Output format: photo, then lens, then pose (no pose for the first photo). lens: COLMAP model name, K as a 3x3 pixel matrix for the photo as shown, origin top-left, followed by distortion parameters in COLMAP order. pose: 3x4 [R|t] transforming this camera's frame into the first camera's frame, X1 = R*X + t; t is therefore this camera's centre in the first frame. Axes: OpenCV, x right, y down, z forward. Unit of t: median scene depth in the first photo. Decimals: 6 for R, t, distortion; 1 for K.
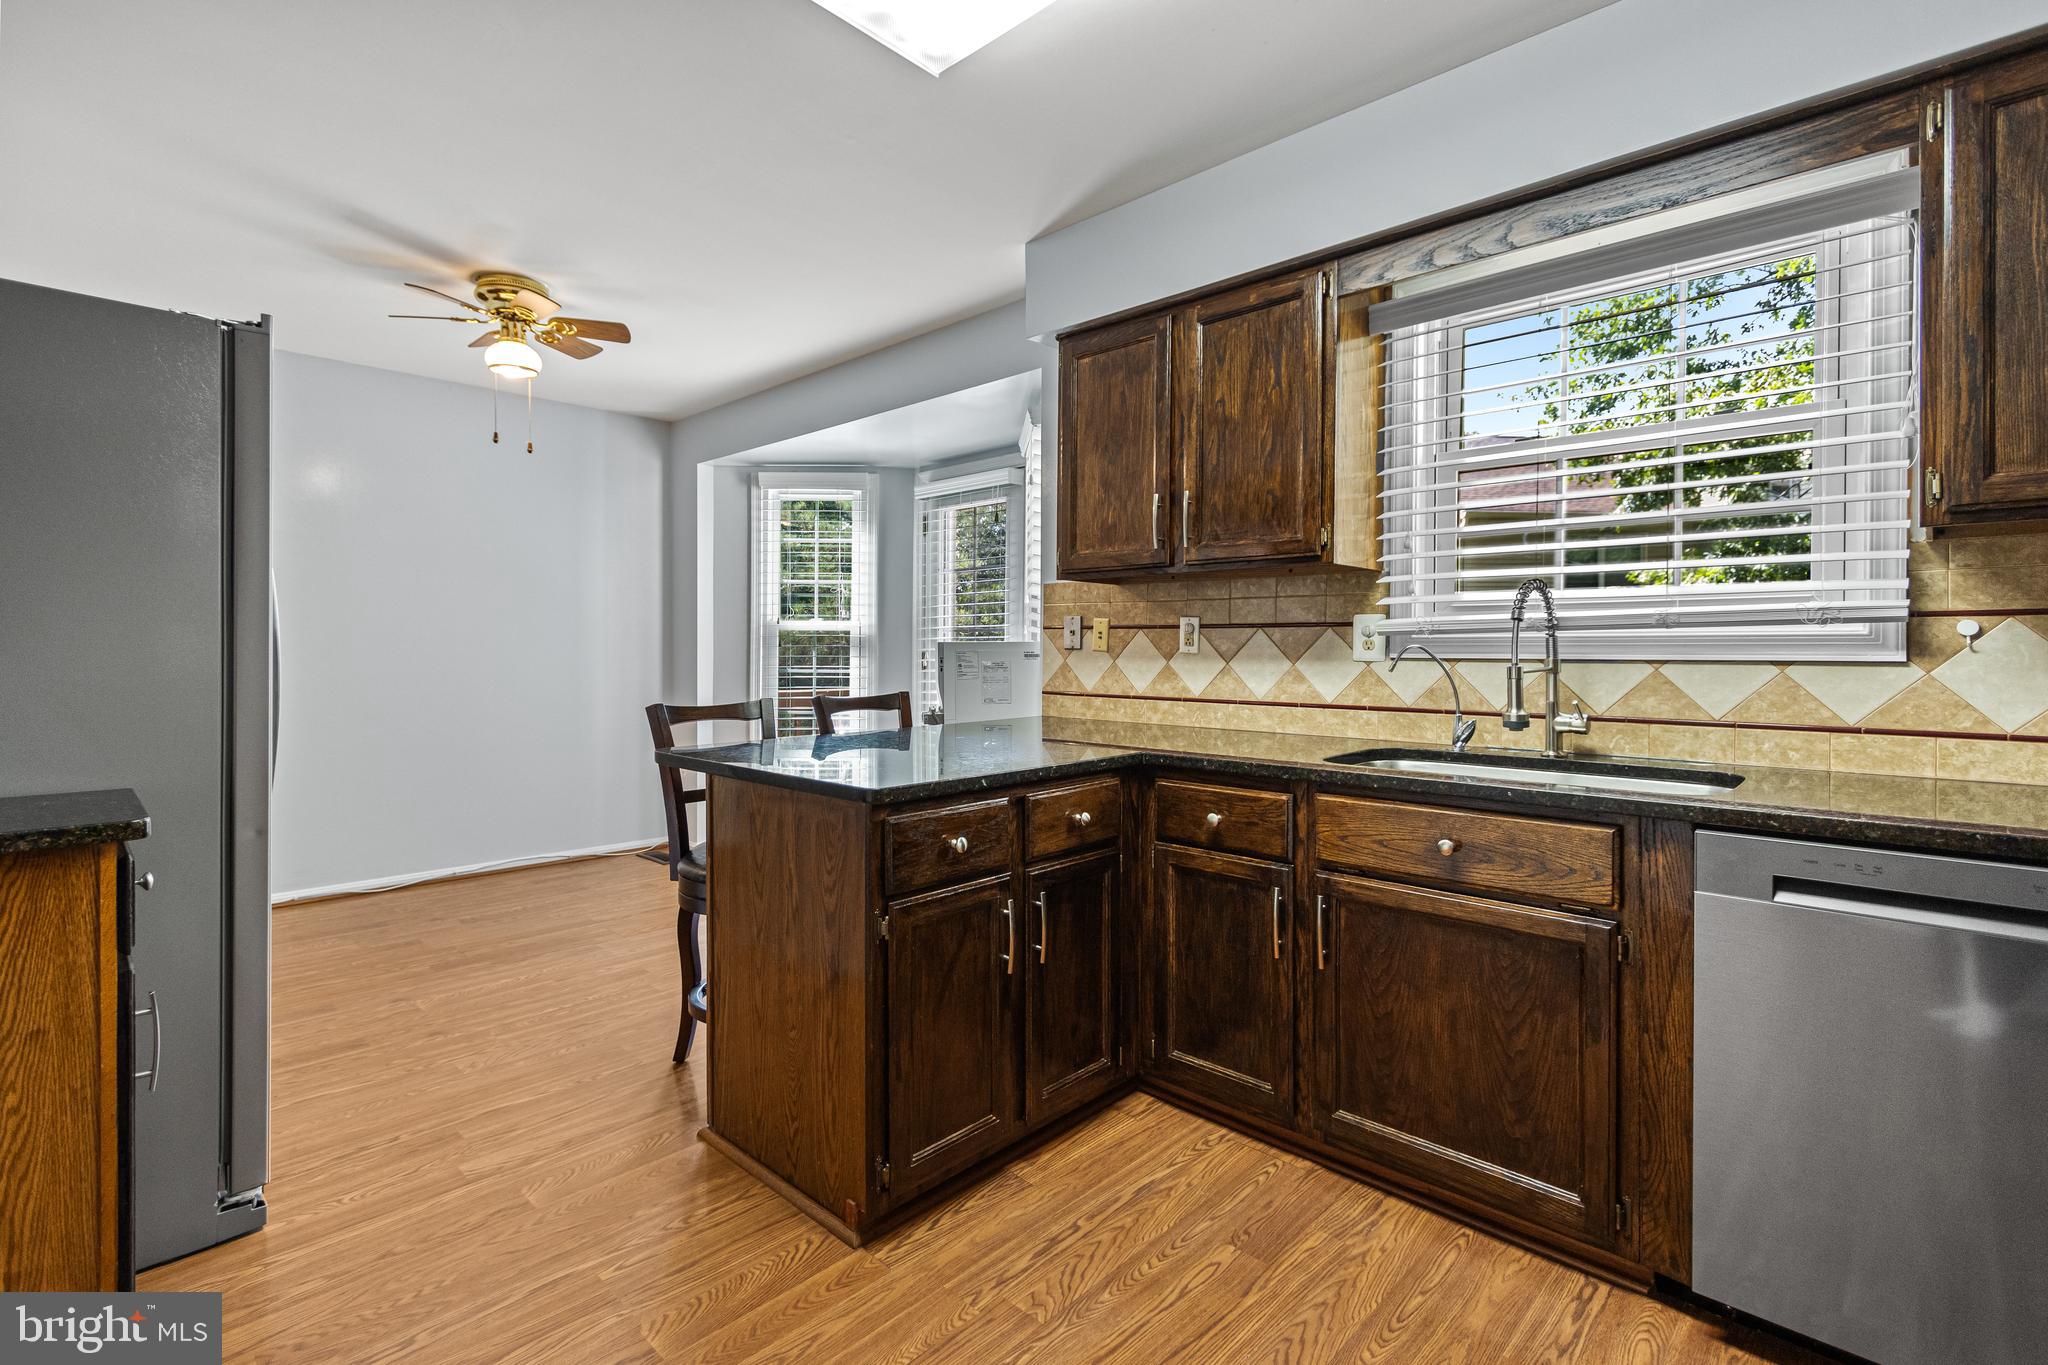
lens RADIAL K [[957.0, 0, 1011.7], [0, 957.0, 658.8], [0, 0, 1]] dist [0.015188, -0.007872]
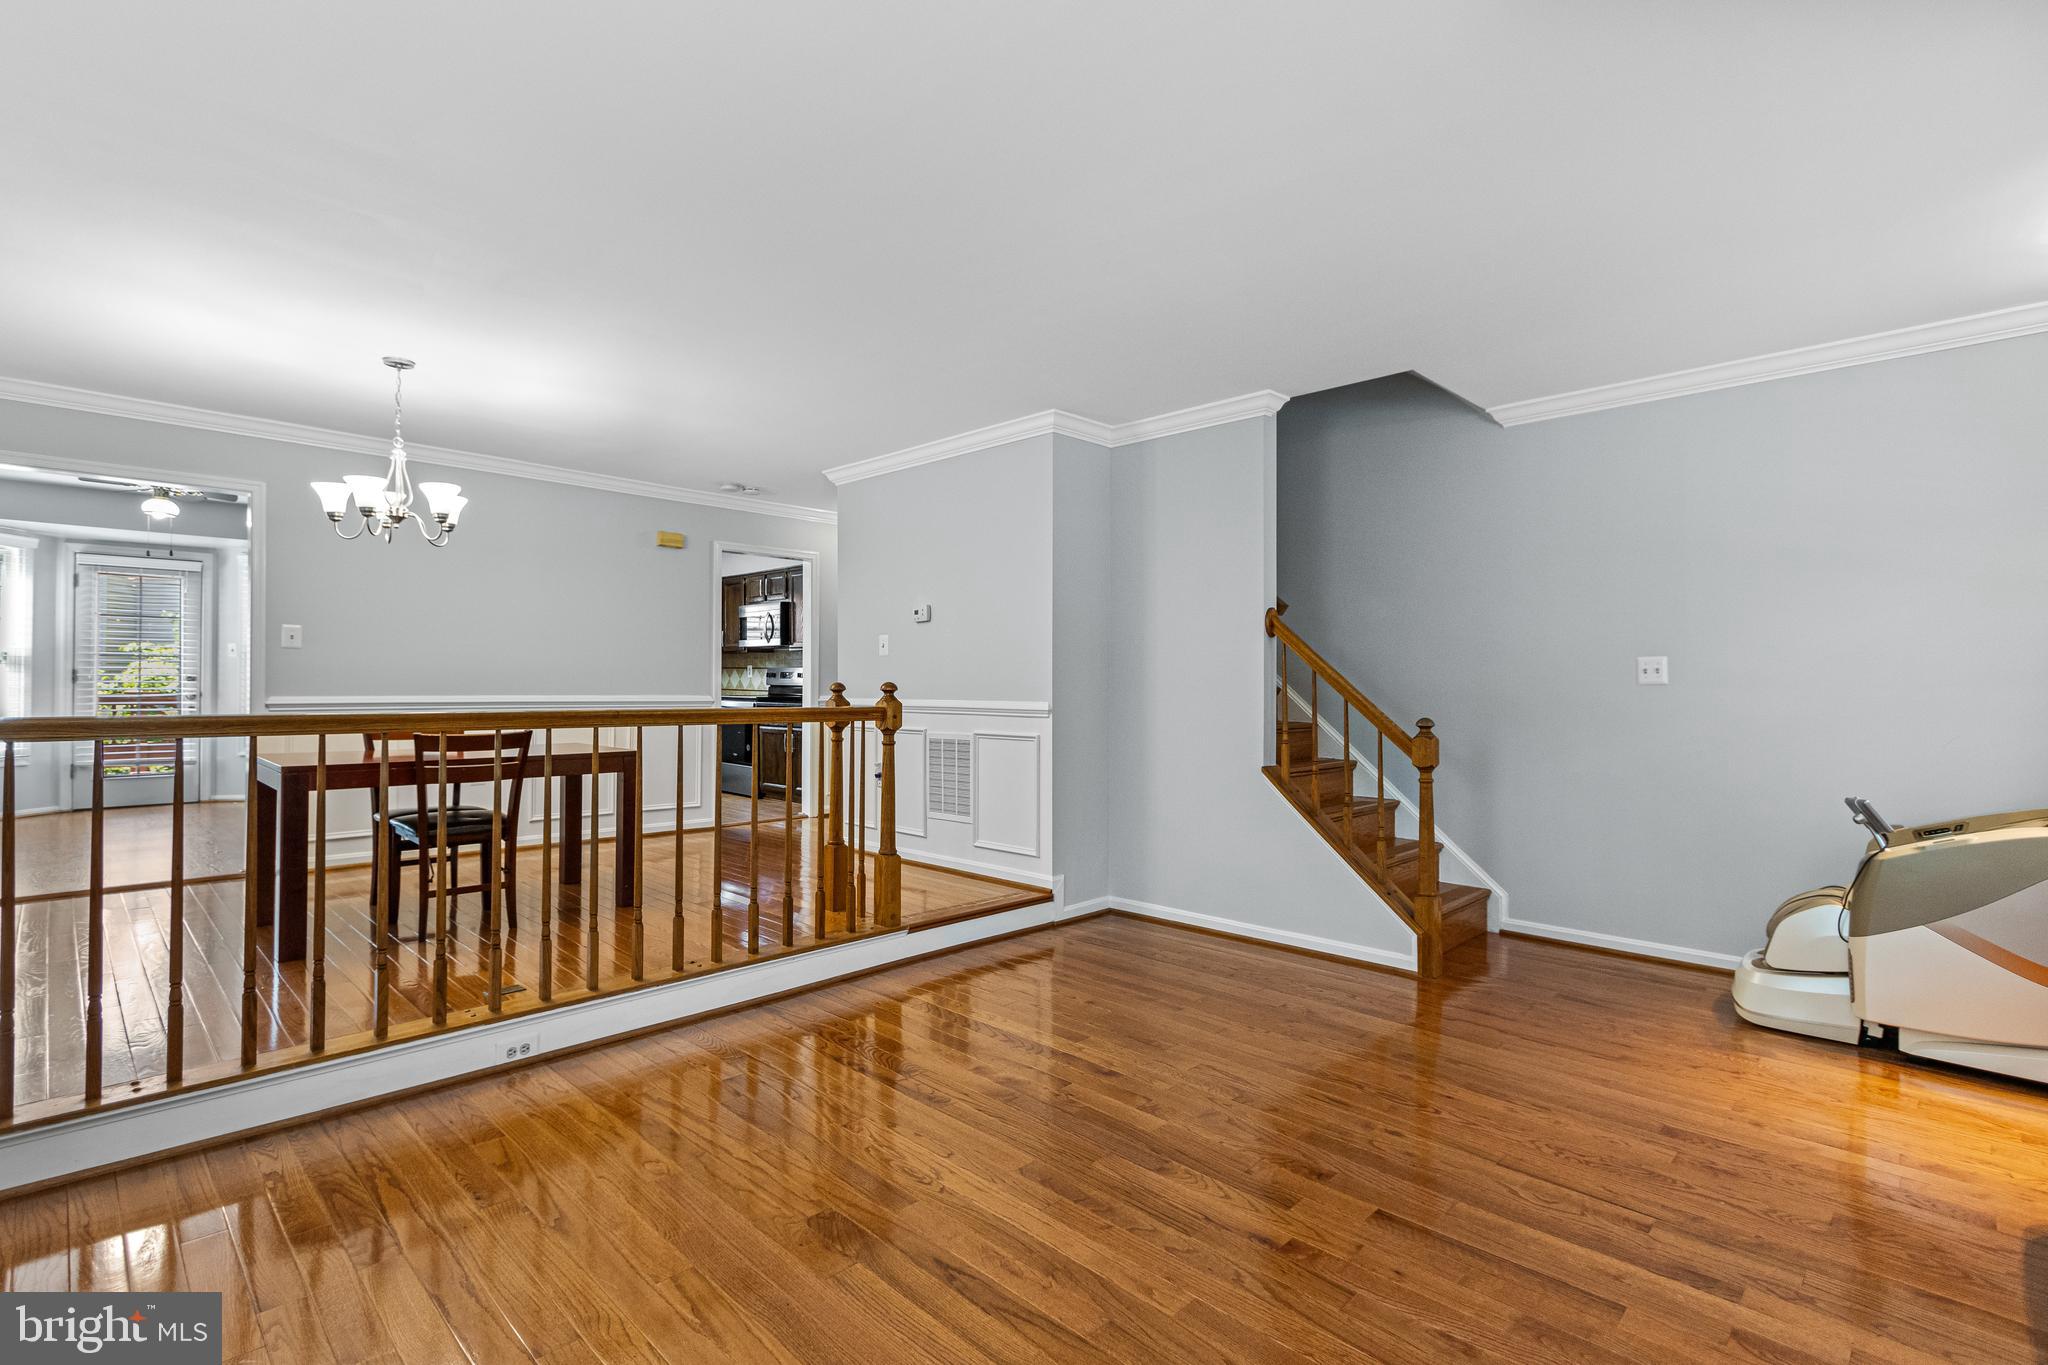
lens RADIAL K [[951.0, 0, 1005.0], [0, 951.0, 674.7], [0, 0, 1]] dist [0.005331, -0.000104]
pose [[0.010504, 0.006539, 0.999923, -3.537273], [0.003283, 0.999973, -0.006573, 0.035143], [-0.999939, 0.003352, 0.010482, -0.952035]]
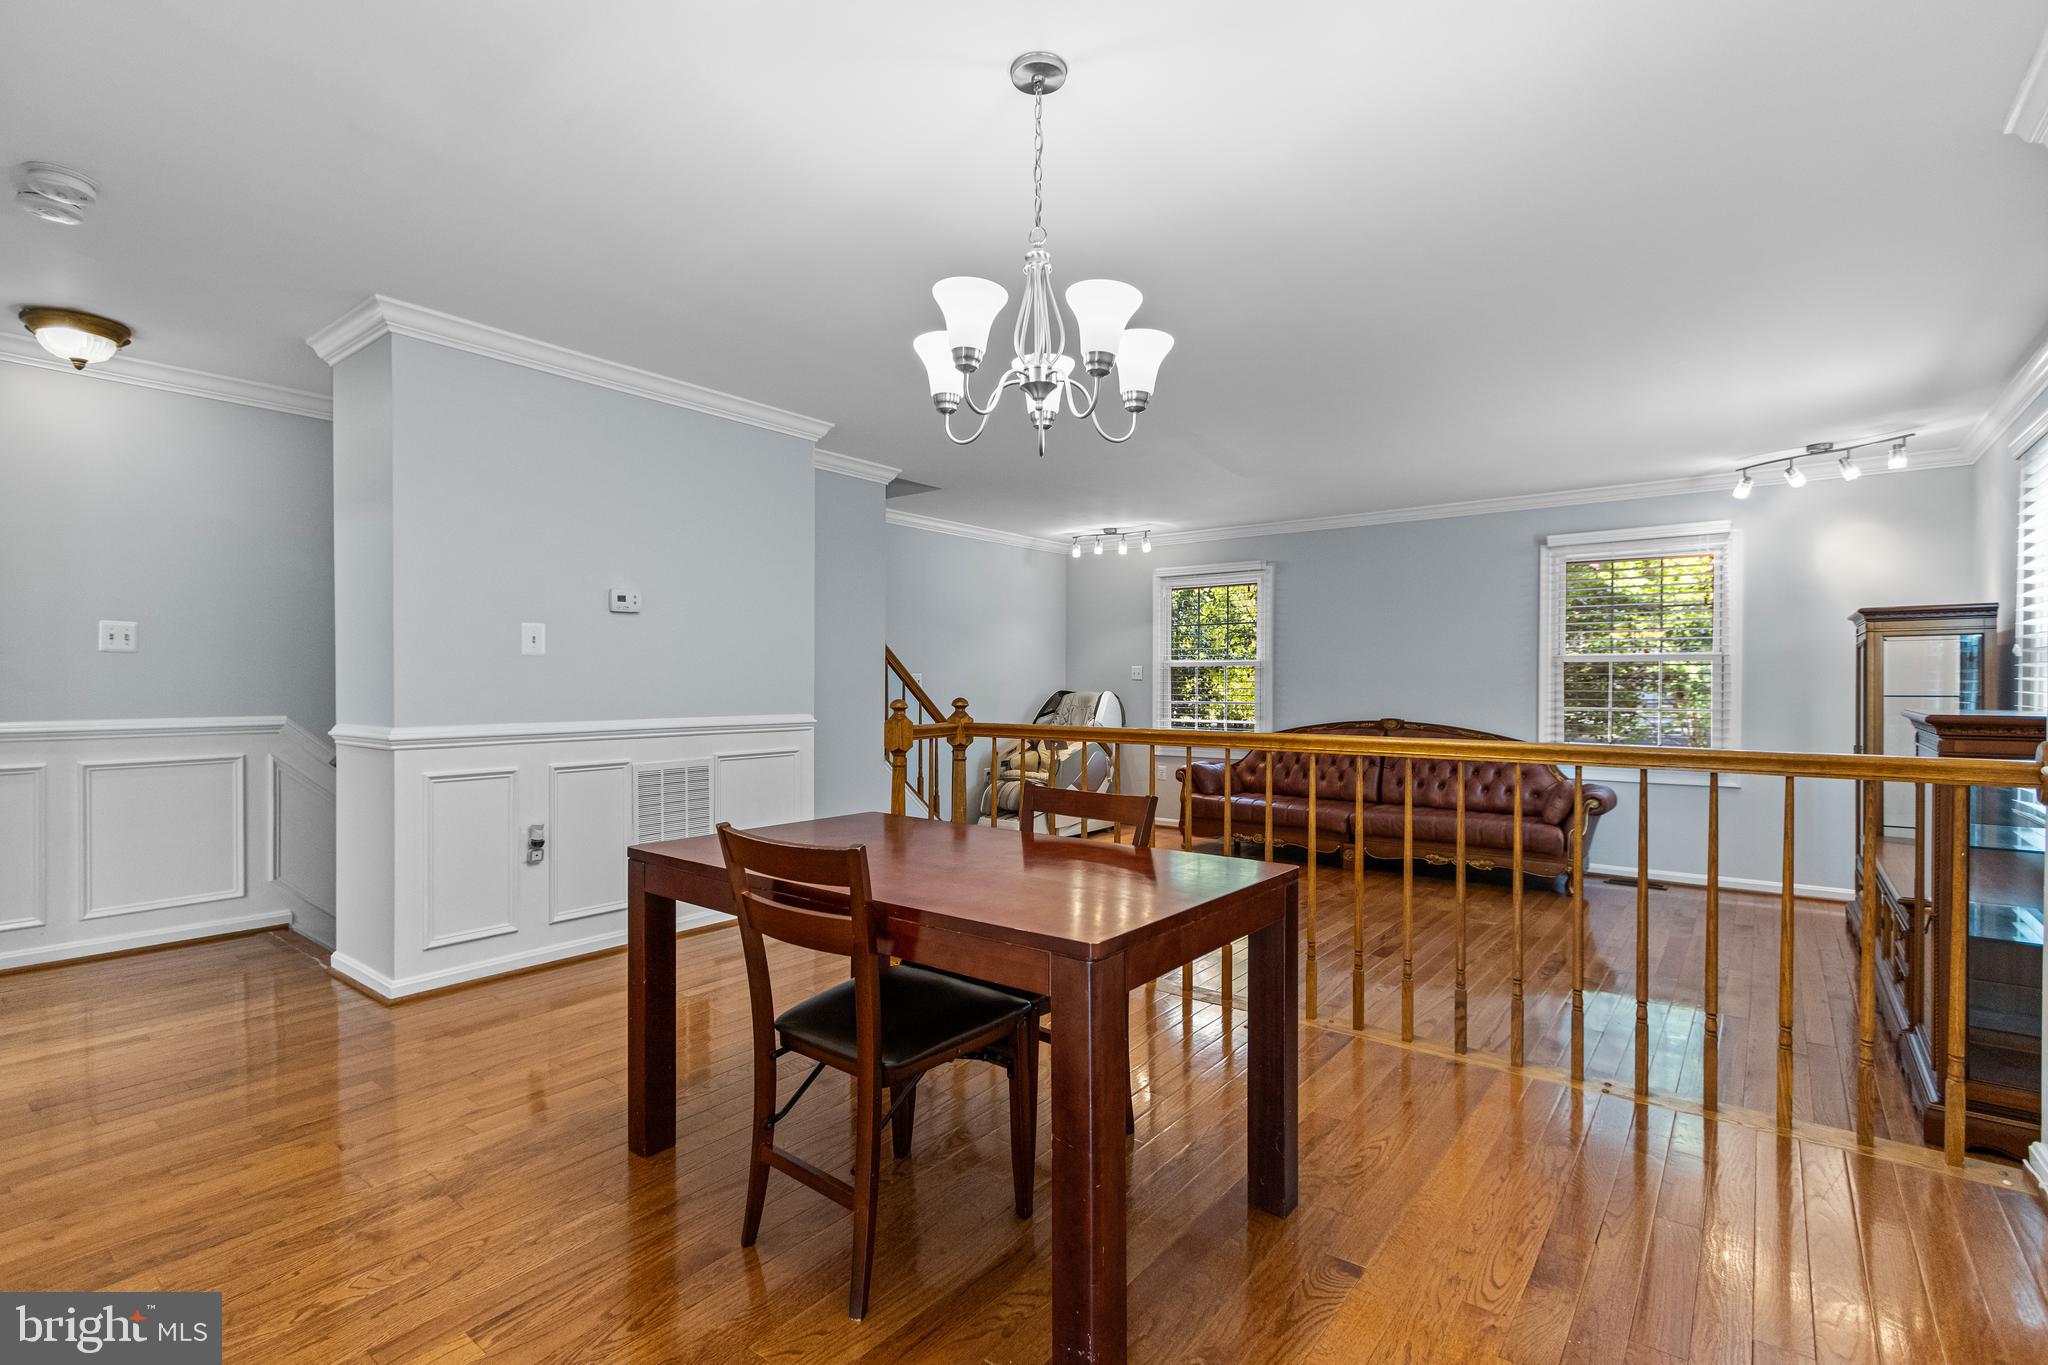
lens RADIAL K [[942.0, 0, 1011.1], [0, 942.0, 687.5], [0, 0, 1]] dist [0.005102, 0.000773]
pose [[-0.995125, -0.005358, -0.098477, -1.614177], [-0.006673, 0.999893, 0.013034, -0.005864], [0.098396, 0.013628, -0.995054, 1.123306]]
